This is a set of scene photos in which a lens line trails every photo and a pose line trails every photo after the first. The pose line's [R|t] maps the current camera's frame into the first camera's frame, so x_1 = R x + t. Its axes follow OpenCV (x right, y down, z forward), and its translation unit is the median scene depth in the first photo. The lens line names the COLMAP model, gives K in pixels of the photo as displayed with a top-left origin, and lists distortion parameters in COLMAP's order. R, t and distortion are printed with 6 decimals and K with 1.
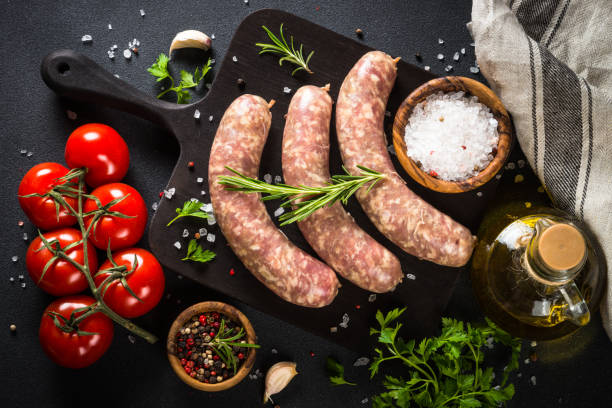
lens RADIAL K [[1933.2, 0, 306.7], [0, 1933.2, 203.0], [0, 0, 1]] dist [0.093588, 0.000000]
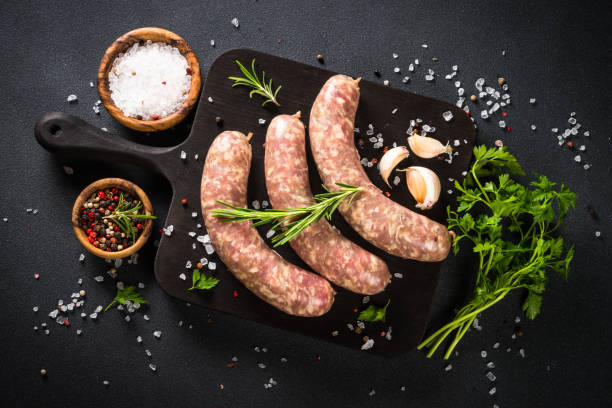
lens RADIAL K [[1933.2, 0, 305.3], [0, 1933.2, 202.9], [0, 0, 1]] dist [0.093588, 0.000000]
pose [[0.990126, -0.139697, 0.011616, -0.005169], [0.139374, 0.989921, 0.025108, -0.037770], [-0.015006, -0.023241, 0.999617, -0.092356]]
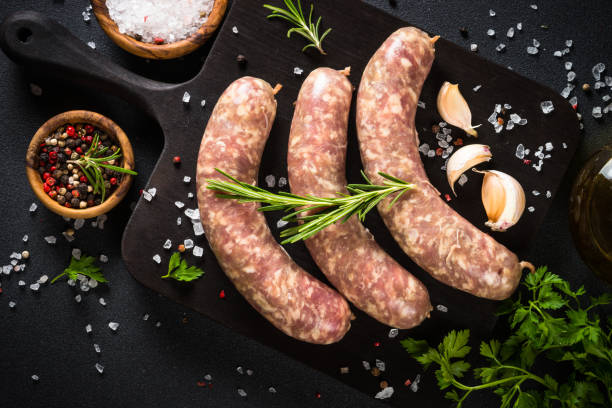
lens RADIAL K [[1933.2, 0, 304.8], [0, 1933.2, 205.5], [0, 0, 1]] dist [0.093588, 0.000000]
pose [[0.998538, 0.035524, -0.040737, 0.028275], [-0.032391, 0.996647, 0.075135, -0.064813], [0.043270, -0.073705, 0.996341, 0.194358]]
